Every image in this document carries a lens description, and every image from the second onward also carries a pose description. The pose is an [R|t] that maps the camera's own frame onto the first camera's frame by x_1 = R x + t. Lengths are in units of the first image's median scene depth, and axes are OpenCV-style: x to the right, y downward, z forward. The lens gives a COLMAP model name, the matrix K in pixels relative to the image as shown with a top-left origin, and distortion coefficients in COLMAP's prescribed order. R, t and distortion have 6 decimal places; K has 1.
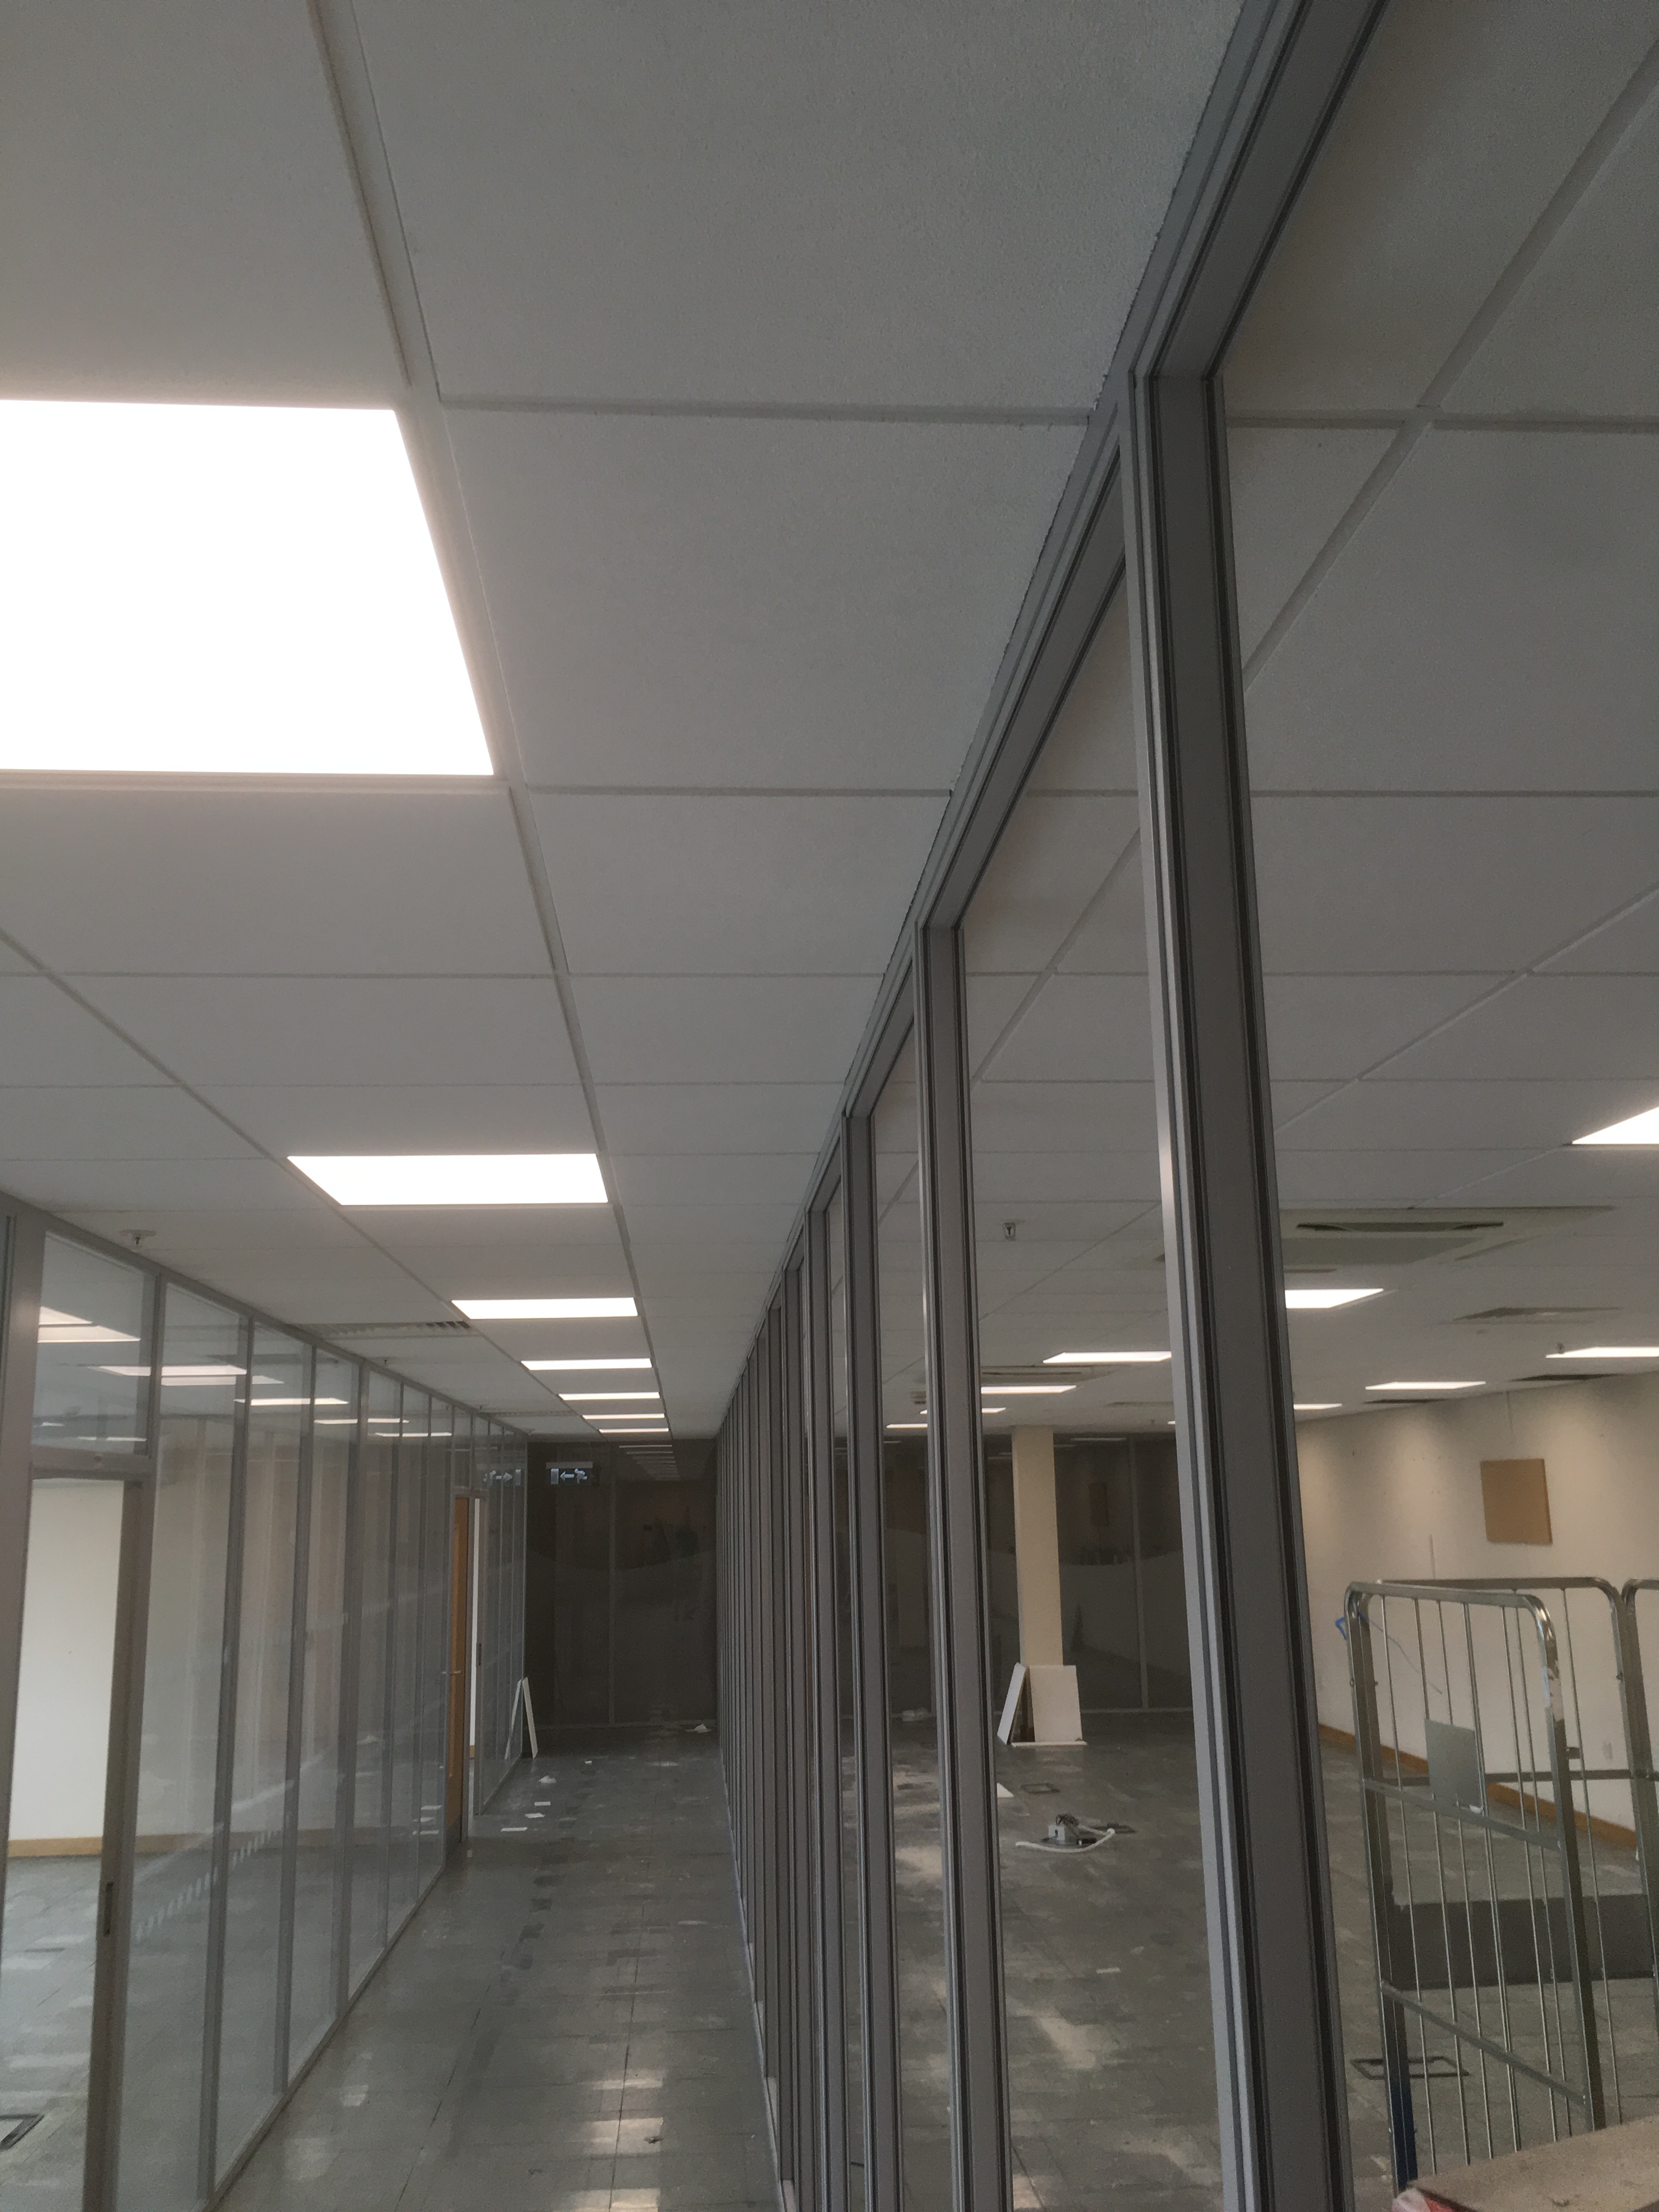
lens RADIAL K [[1868.4, 0, 836.0], [0, 1868.4, 1108.8], [0, 0, 1]] dist [0.063382, -0.060201]
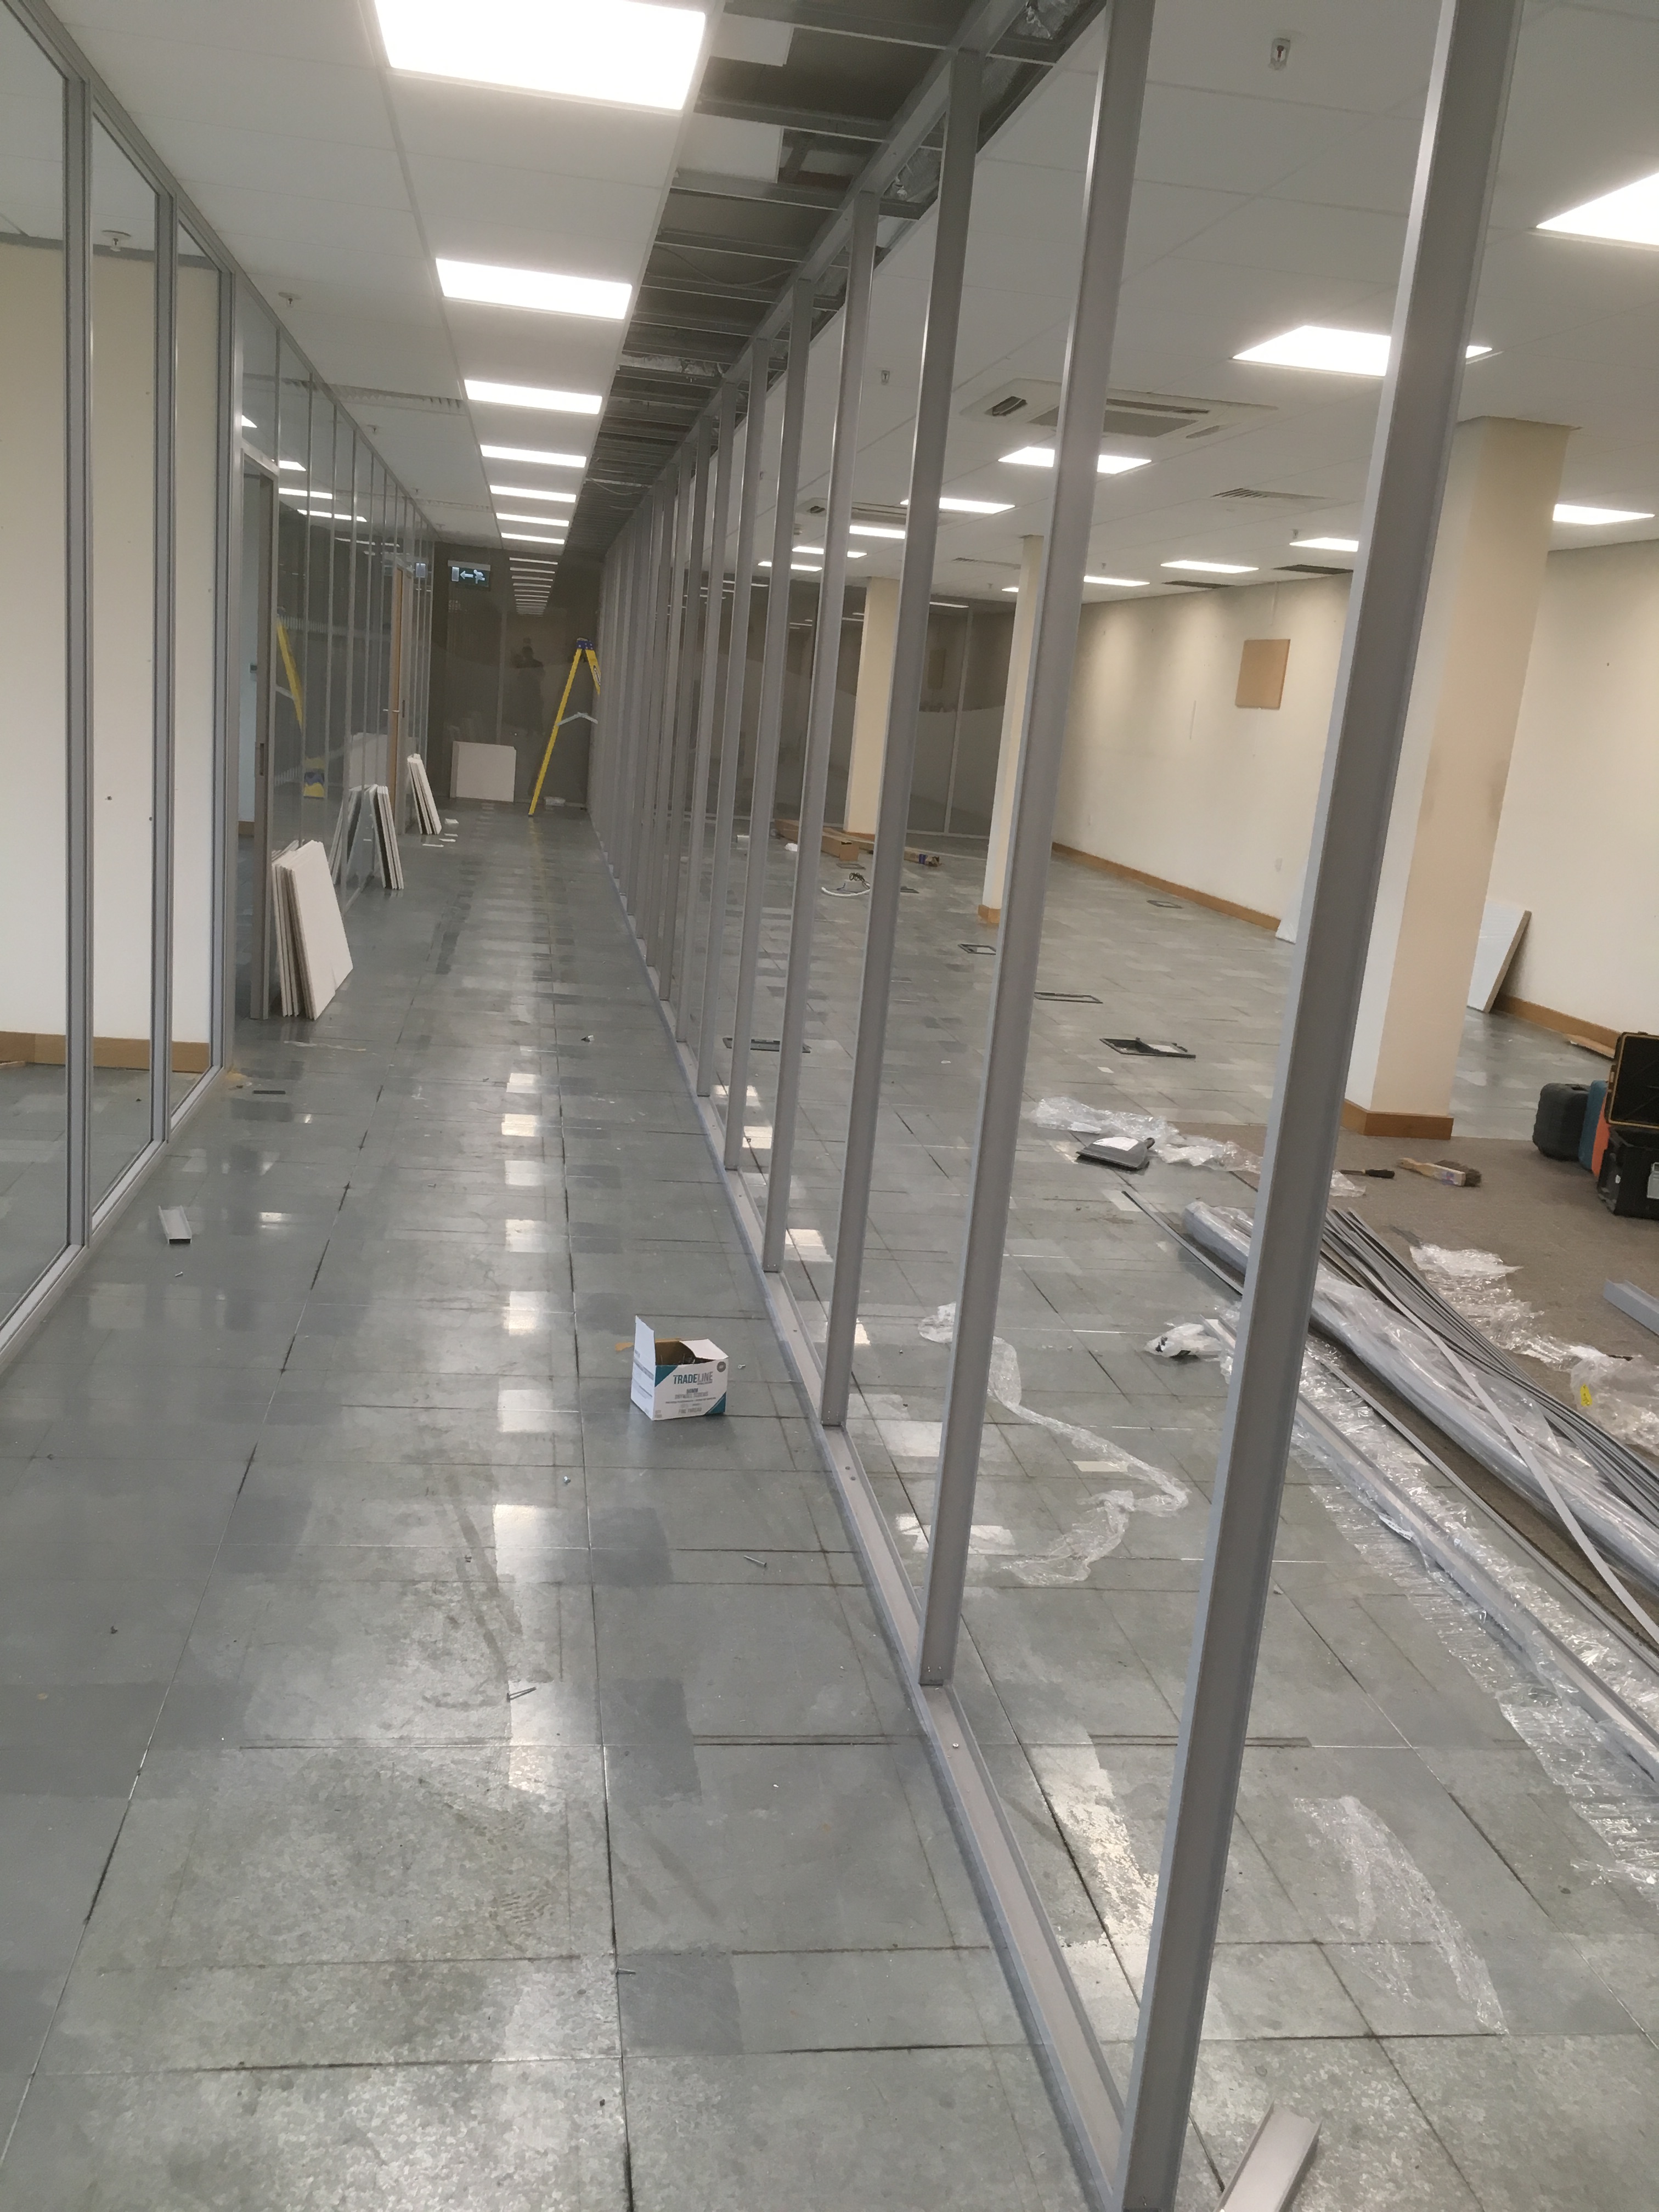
lens RADIAL K [[1868.4, 0, 824.5], [0, 1868.4, 1116.1], [0, 0, 1]] dist [0.063382, -0.060201]
pose [[0.991210, 0.090174, 0.096803, -0.023785], [-0.122611, 0.900966, 0.416205, -0.010988], [-0.049685, -0.424416, 0.904103, -0.308857]]
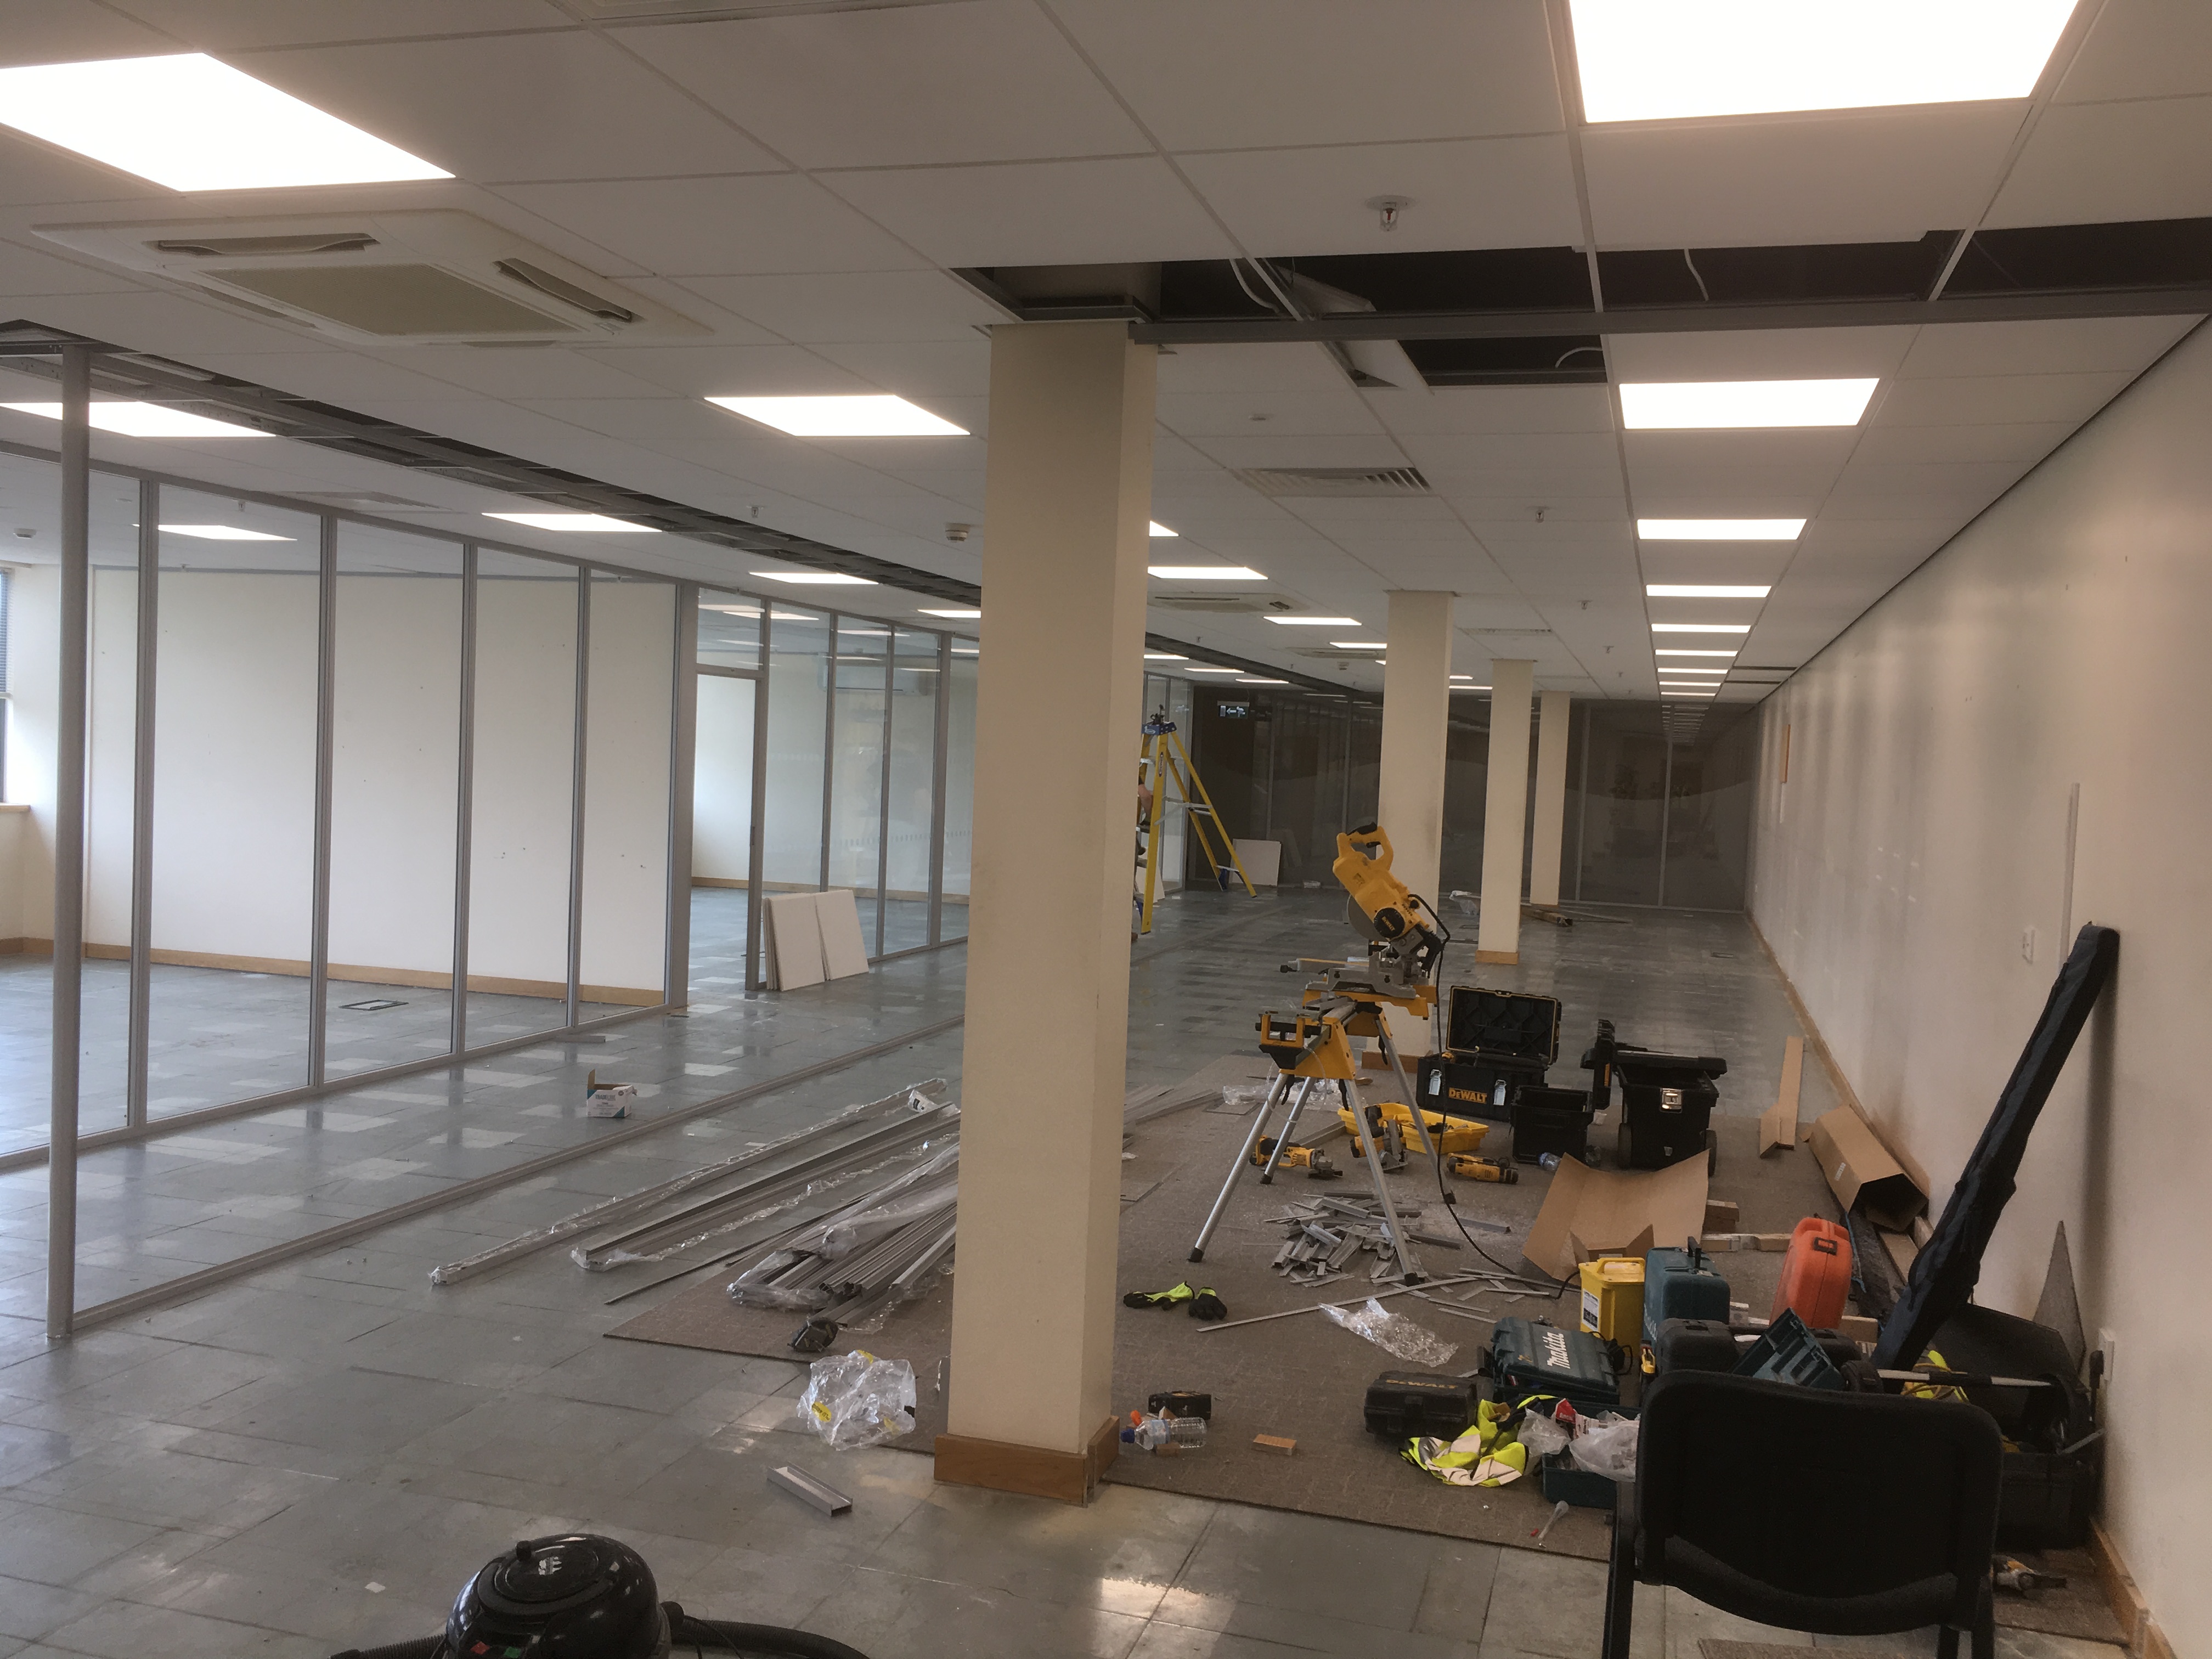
lens RADIAL K [[1868.4, 0, 1118.0], [0, 1868.4, 824.8], [0, 0, 1]] dist [0.063382, -0.060201]
pose [[0.932162, 0.072357, -0.354736, 0.566243], [0.015491, 0.970956, 0.238756, -0.120209], [0.361709, -0.228054, 0.903968, -0.663076]]
